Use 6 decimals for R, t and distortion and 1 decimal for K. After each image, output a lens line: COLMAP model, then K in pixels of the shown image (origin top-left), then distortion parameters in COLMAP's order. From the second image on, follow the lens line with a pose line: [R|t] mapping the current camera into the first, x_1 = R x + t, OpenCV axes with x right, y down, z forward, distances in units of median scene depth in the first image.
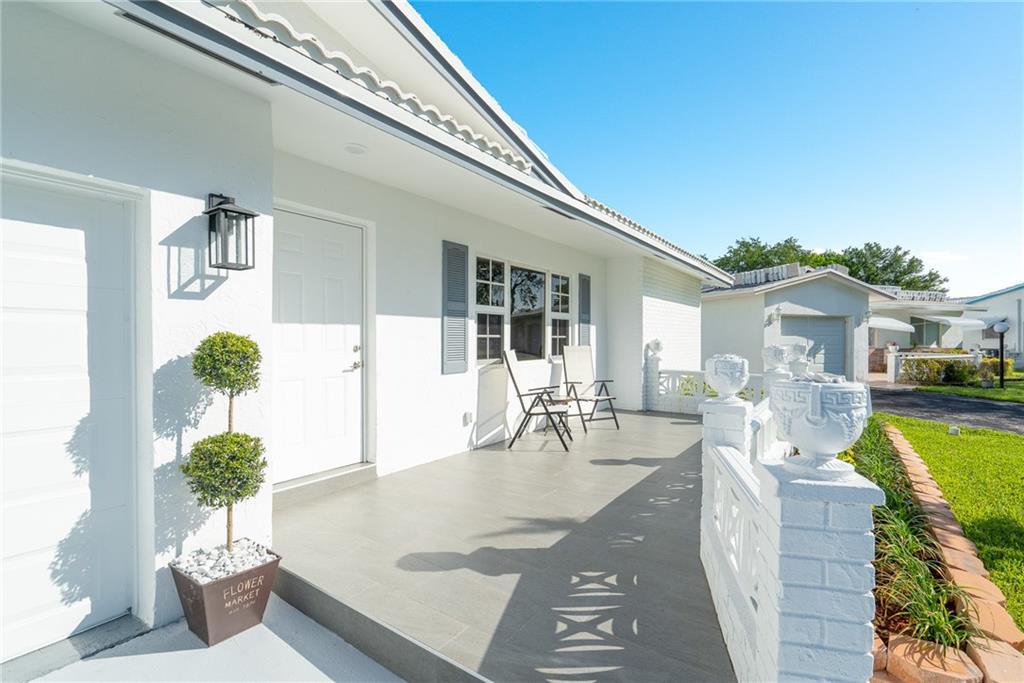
lens RADIAL K [[466.4, 0, 513.0], [0, 466.4, 345.5], [0, 0, 1]] dist [-0.002282, 0.000718]
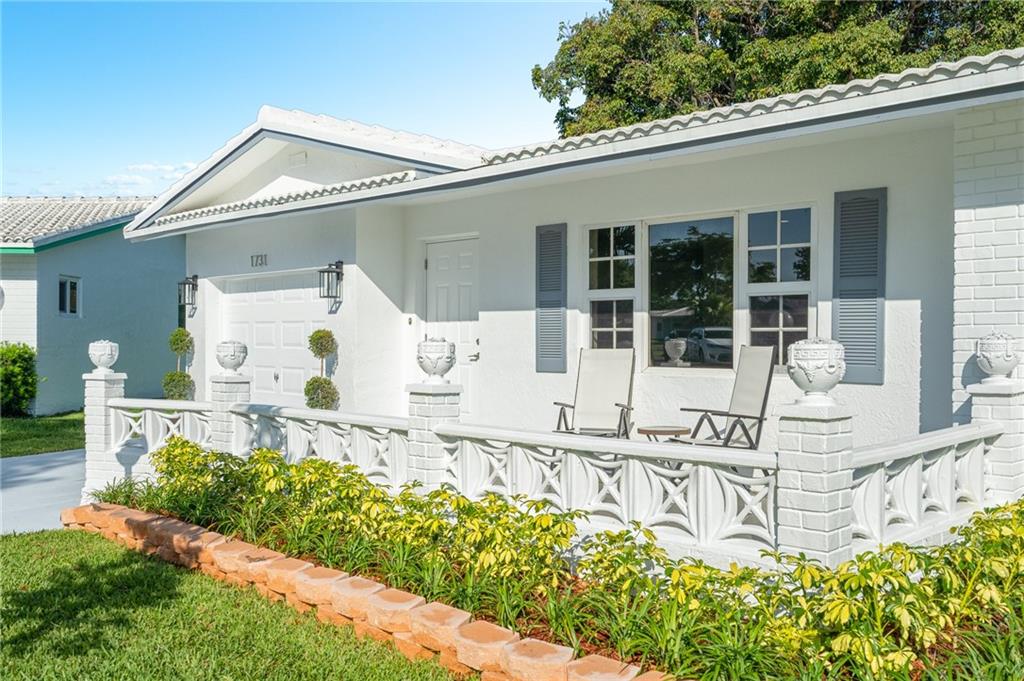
lens RADIAL K [[1010.6, 0, 512.0], [0, 1010.6, 340.5], [0, 0, 1]] dist [-0.010467, -0.010893]
pose [[-0.202300, -0.000633, -0.979323, 1.420389], [-0.020784, 0.999777, 0.003647, -0.004529], [0.979103, 0.021092, -0.202268, 1.064072]]
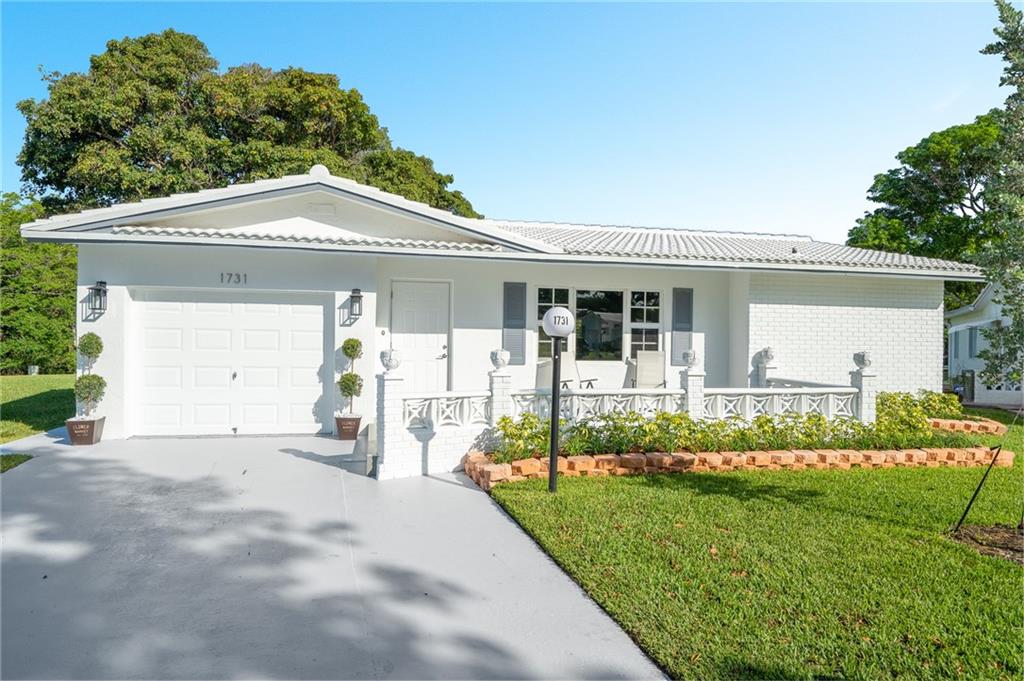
lens RADIAL K [[660.1, 0, 517.4], [0, 660.1, 340.7], [0, 0, 1]] dist [0.000479, 0.001263]
pose [[0.746056, 0.010496, -0.665801, 1.108956], [-0.025083, 0.999609, -0.012349, 0.004708], [0.665411, 0.025913, 0.746027, -0.529409]]
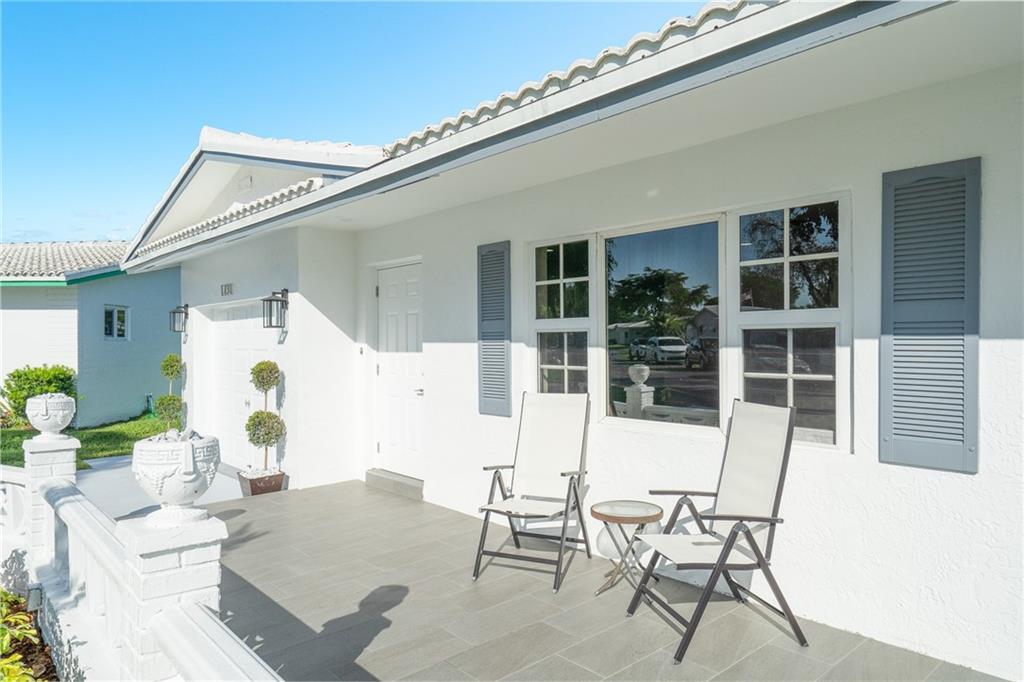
lens RADIAL K [[660.1, 0, 517.4], [0, 660.1, 341.2], [0, 0, 1]] dist [0.000479, 0.001263]
pose [[-0.220506, -0.001327, -0.975385, 0.737173], [-0.012170, 0.999925, 0.001391, -0.050110], [0.975310, 0.012177, -0.220505, 1.030226]]
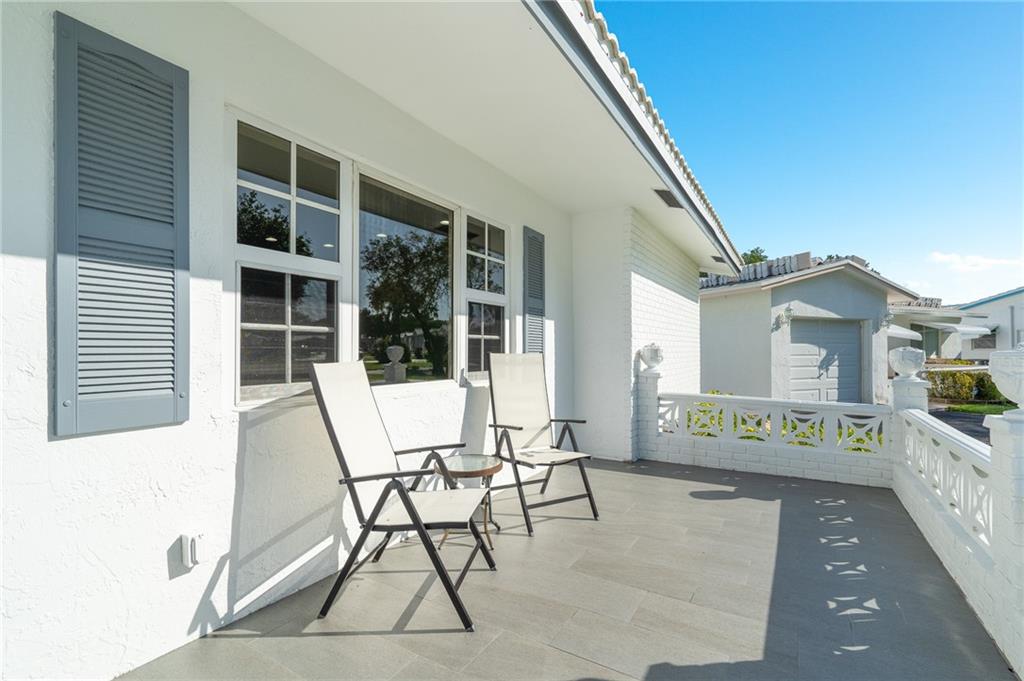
lens RADIAL K [[469.7, 0, 514.5], [0, 469.7, 347.8], [0, 0, 1]] dist [-0.002913, 0.000286]
pose [[0.997329, -0.001106, 0.073031, 0.106311], [0.002701, 0.999760, -0.021734, 0.006718], [-0.072990, 0.021873, 0.997093, 0.522226]]
